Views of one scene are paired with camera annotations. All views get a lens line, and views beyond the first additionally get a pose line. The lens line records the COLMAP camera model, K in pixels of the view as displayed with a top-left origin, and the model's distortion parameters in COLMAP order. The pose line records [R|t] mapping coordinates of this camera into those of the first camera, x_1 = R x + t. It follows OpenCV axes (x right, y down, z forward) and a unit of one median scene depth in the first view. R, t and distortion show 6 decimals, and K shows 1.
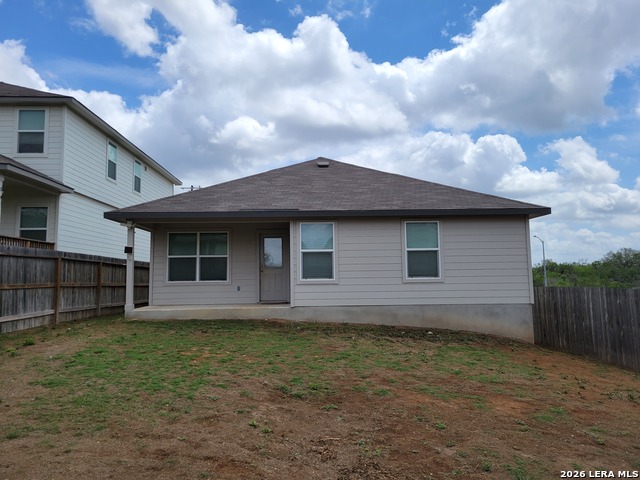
lens RADIAL K [[475.1, 0, 319.4], [0, 475.1, 238.3], [0, 0, 1]] dist [0.041022, -0.022184]
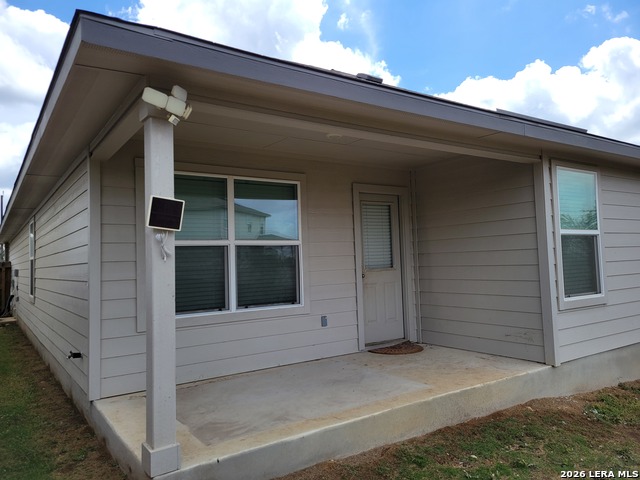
lens RADIAL K [[475.1, 0, 319.7], [0, 475.1, 240.2], [0, 0, 1]] dist [0.041022, -0.022184]
pose [[0.847373, 0.019714, 0.530632, -0.422770], [-0.025546, 0.999667, 0.003655, 0.035518], [-0.530384, -0.016653, 0.847594, 0.699661]]
